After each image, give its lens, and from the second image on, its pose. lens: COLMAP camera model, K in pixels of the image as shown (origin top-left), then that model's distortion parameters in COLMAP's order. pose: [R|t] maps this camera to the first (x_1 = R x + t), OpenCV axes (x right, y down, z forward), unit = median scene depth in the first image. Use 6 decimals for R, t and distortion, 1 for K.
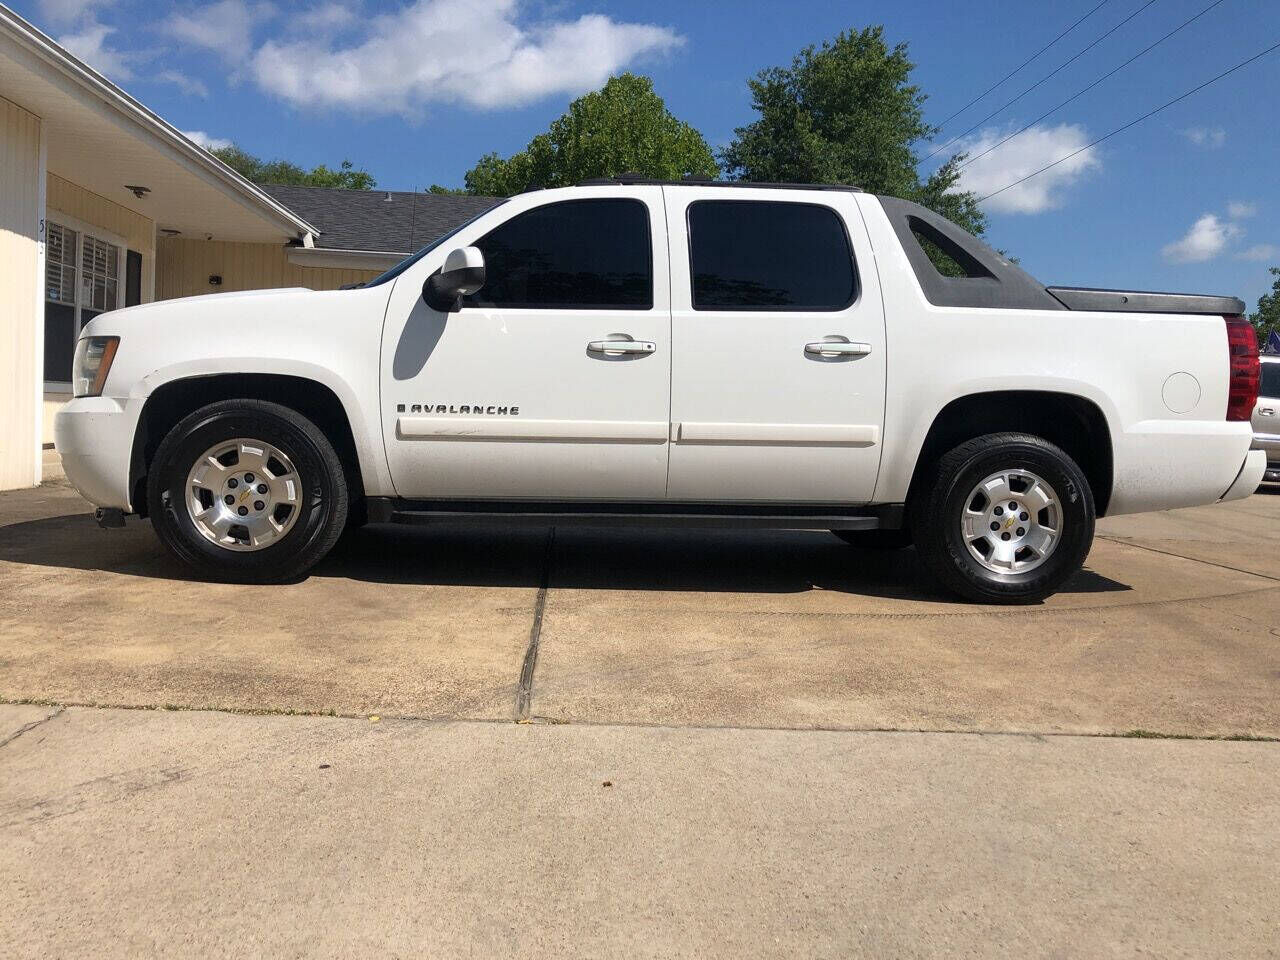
lens RADIAL K [[1062.2, 0, 654.4], [0, 1062.2, 511.7], [0, 0, 1]] dist [-0.000491, -0.001242]
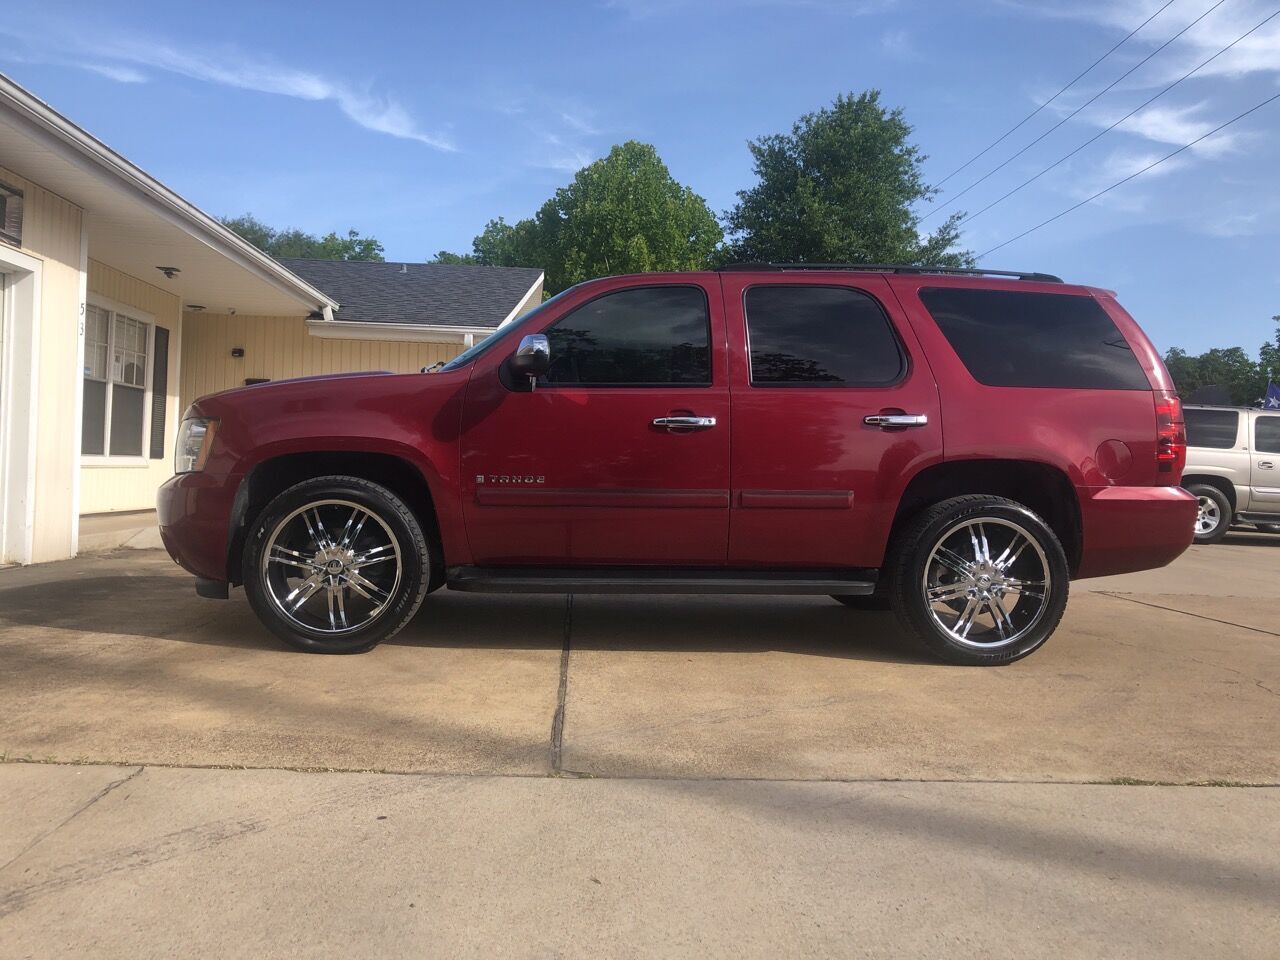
lens RADIAL K [[1077.9, 0, 644.8], [0, 1077.9, 473.8], [0, 0, 1]] dist [-0.002932, 0.011182]
pose [[0.999750, -0.015693, -0.015958, -0.009777], [0.014237, 0.996054, -0.087599, -0.012574], [0.017270, 0.087350, 0.996028, -0.119891]]
